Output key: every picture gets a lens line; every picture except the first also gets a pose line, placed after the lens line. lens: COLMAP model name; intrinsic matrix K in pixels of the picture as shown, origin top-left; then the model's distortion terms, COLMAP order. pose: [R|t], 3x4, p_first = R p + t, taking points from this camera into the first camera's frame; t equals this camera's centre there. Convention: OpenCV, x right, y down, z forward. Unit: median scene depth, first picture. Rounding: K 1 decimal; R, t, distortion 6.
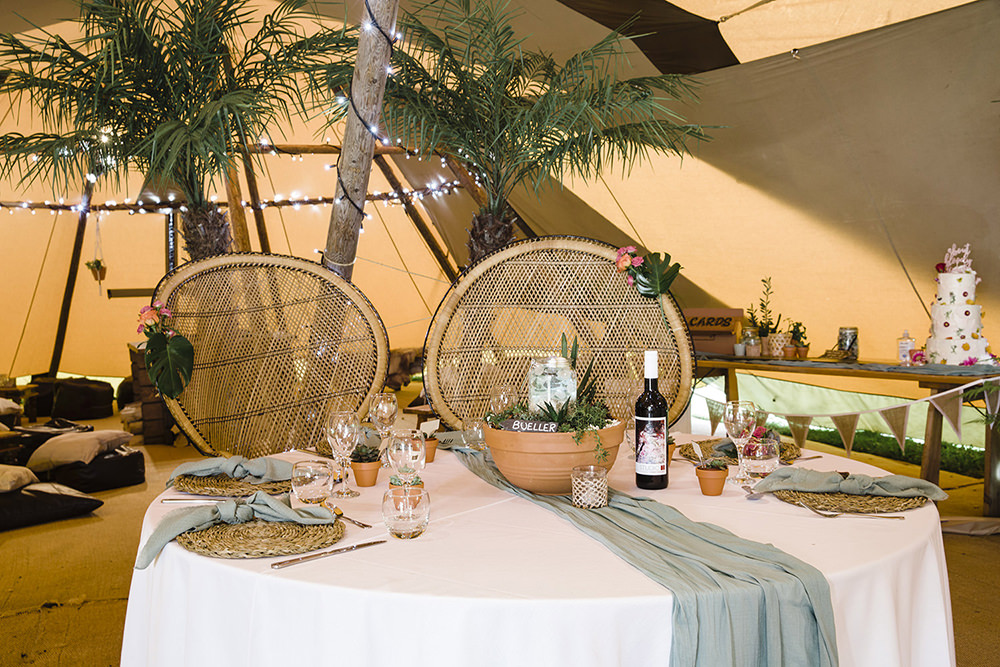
lens RADIAL K [[1091.9, 0, 499.1], [0, 1091.9, 336.9], [0, 0, 1]] dist [0.033569, 0.000000]
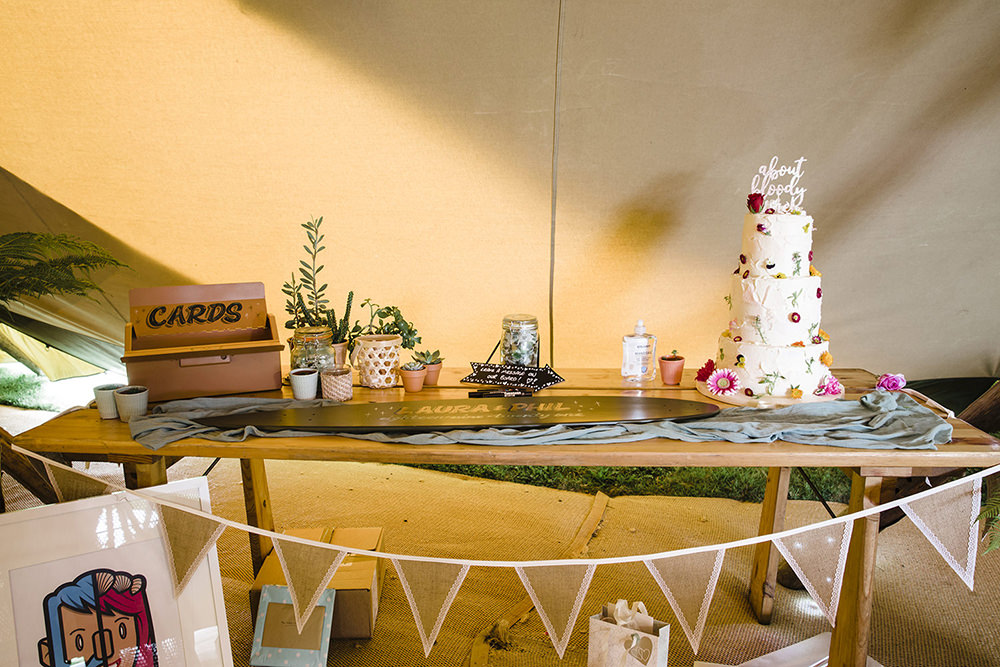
lens RADIAL K [[708.3, 0, 505.1], [0, 708.3, 332.8], [0, 0, 1]] dist [-0.074048, 0.000771]
pose [[0.689116, -0.125589, 0.713685, 0.082940], [0.038418, 0.989814, 0.137085, -0.051837], [-0.723632, -0.067049, 0.686922, 0.847325]]
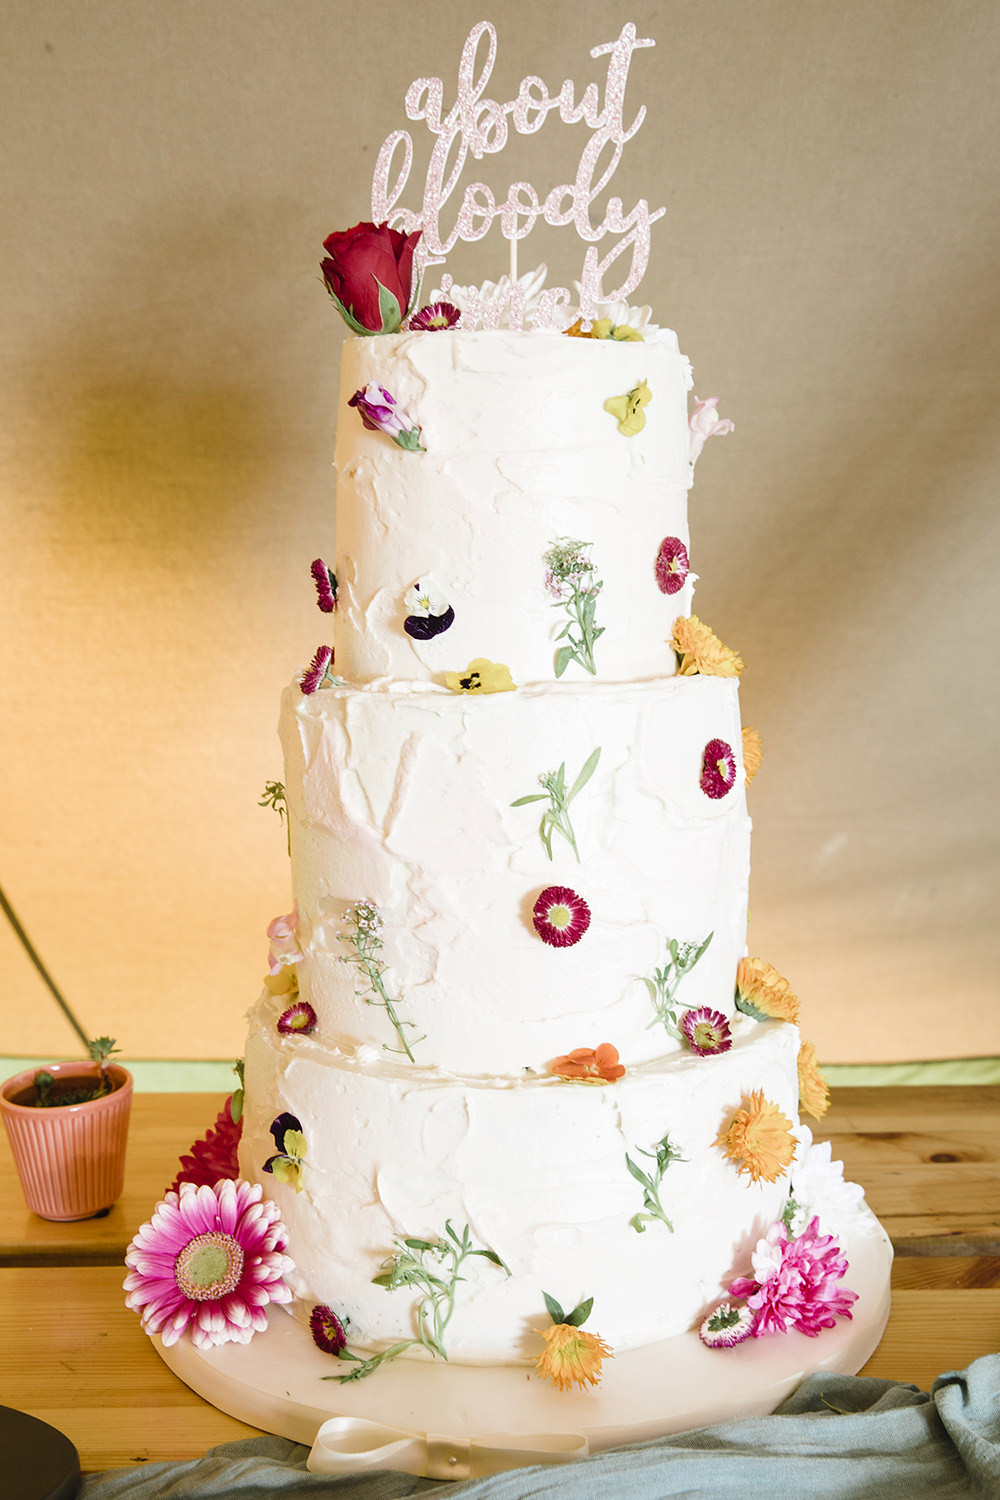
lens RADIAL K [[1744.5, 0, 494.6], [0, 1744.5, 748.6], [0, 0, 1]] dist [-0.004941, 0.000000]
pose [[0.641481, -0.109595, 0.759270, 0.289899], [0.036083, 0.992958, 0.112841, -0.039357], [-0.766290, -0.044989, 0.640918, 0.885450]]
